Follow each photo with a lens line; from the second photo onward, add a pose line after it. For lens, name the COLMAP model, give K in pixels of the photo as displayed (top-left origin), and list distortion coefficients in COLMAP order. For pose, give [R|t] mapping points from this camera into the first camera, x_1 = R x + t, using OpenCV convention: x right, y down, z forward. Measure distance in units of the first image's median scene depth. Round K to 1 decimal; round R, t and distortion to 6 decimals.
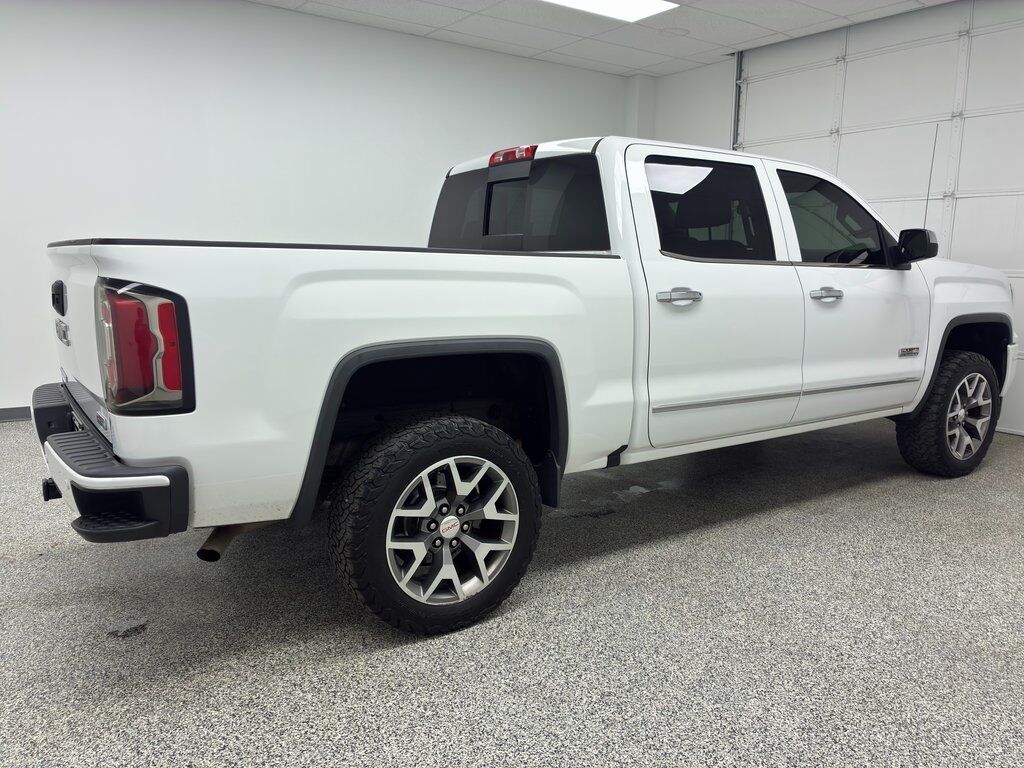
lens RADIAL K [[773.1, 0, 520.7], [0, 773.1, 380.6], [0, 0, 1]] dist [0.039376, -0.032882]
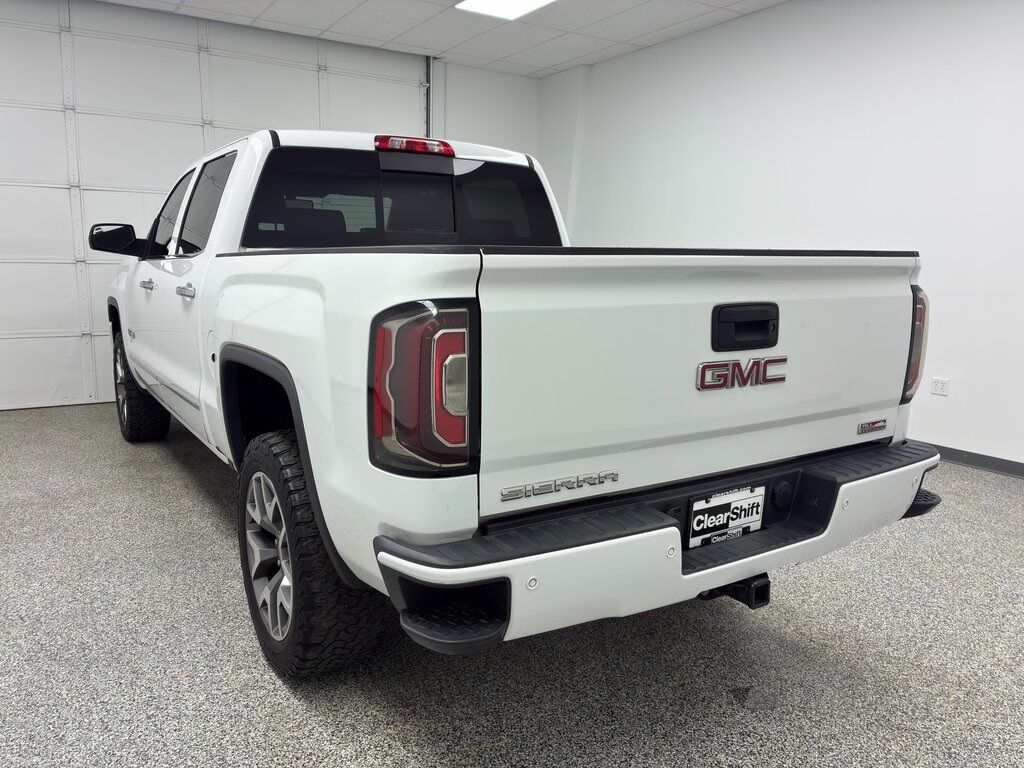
lens RADIAL K [[773.1, 0, 518.4], [0, 773.1, 386.6], [0, 0, 1]] dist [0.039376, -0.032882]
pose [[0.037849, -0.176336, 0.983602, -1.304899], [0.144301, 0.974955, 0.169233, -0.202572], [-0.988810, 0.135529, 0.062346, 1.166693]]
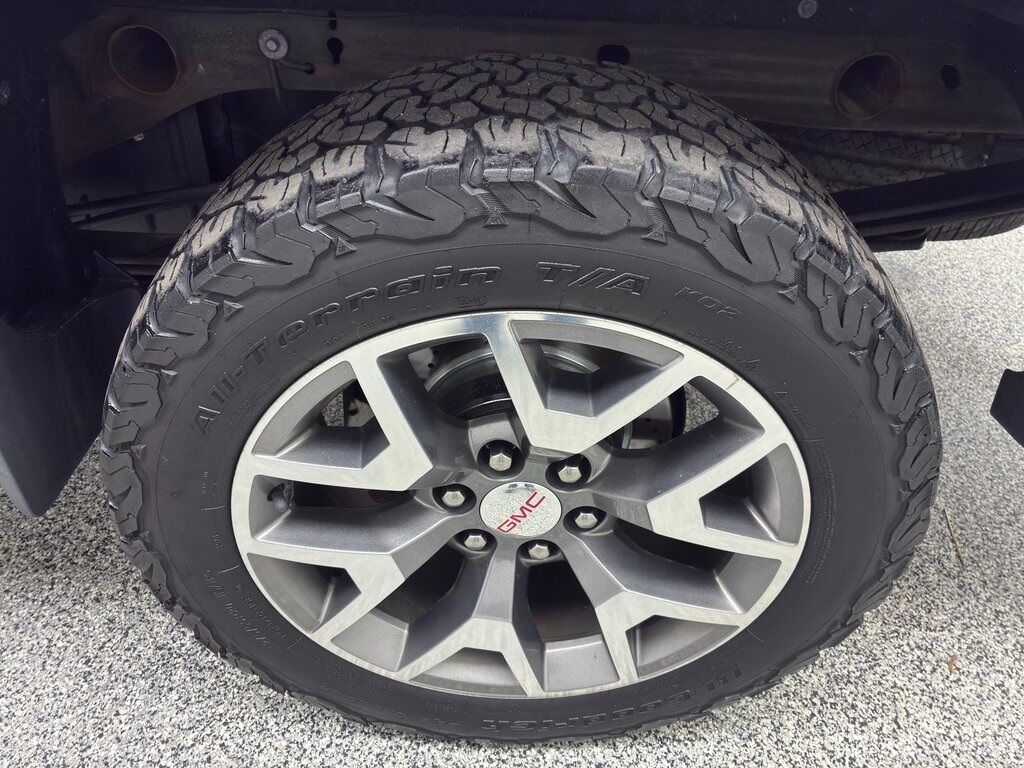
lens RADIAL K [[773.1, 0, 509.0], [0, 773.1, 392.3], [0, 0, 1]] dist [0.039376, -0.032882]
pose [[0.821456, 0.354295, -0.446861, 0.015592], [-0.094806, 0.857533, 0.505617, 0.009451], [0.562336, -0.372977, 0.738016, 0.794694]]
